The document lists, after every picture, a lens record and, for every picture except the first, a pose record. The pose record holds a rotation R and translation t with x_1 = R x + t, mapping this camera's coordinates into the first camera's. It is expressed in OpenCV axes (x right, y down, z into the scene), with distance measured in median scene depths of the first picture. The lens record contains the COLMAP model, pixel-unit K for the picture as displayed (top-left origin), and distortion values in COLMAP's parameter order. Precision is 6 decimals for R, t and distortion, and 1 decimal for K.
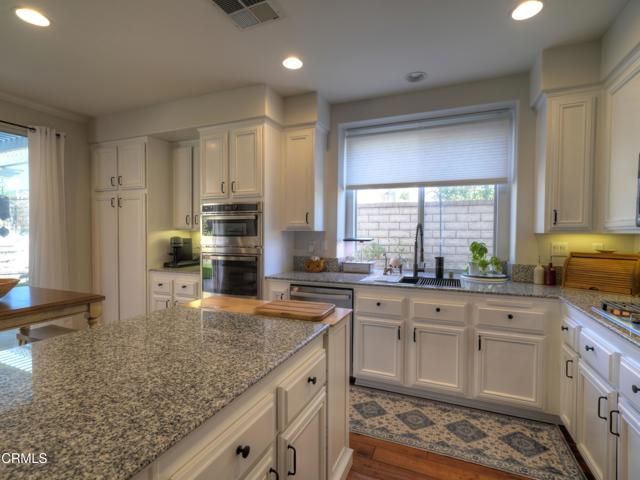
lens RADIAL K [[319.3, 0, 320.0], [0, 319.3, 240.0], [0, 0, 1]] dist [-0.000264, 0.006277]
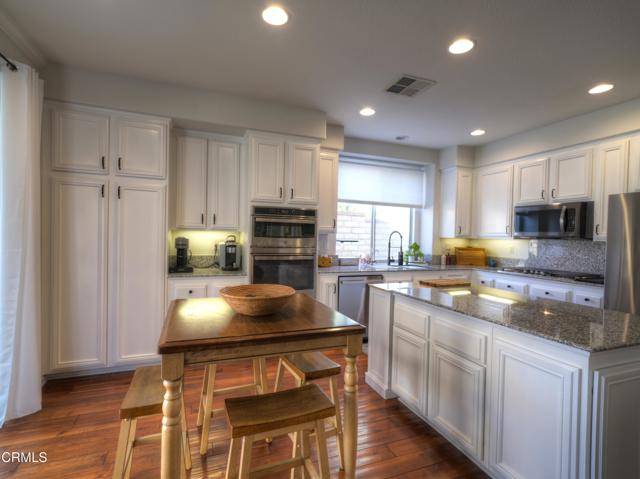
lens RADIAL K [[319.3, 0, 320.0], [0, 319.3, 239.5], [0, 0, 1]] dist [-0.000264, 0.006277]
pose [[0.717940, 0.003323, 0.696097, -1.015007], [-0.002605, 0.999994, -0.002087, -0.004312], [-0.696100, -0.000315, 0.717945, 0.140255]]
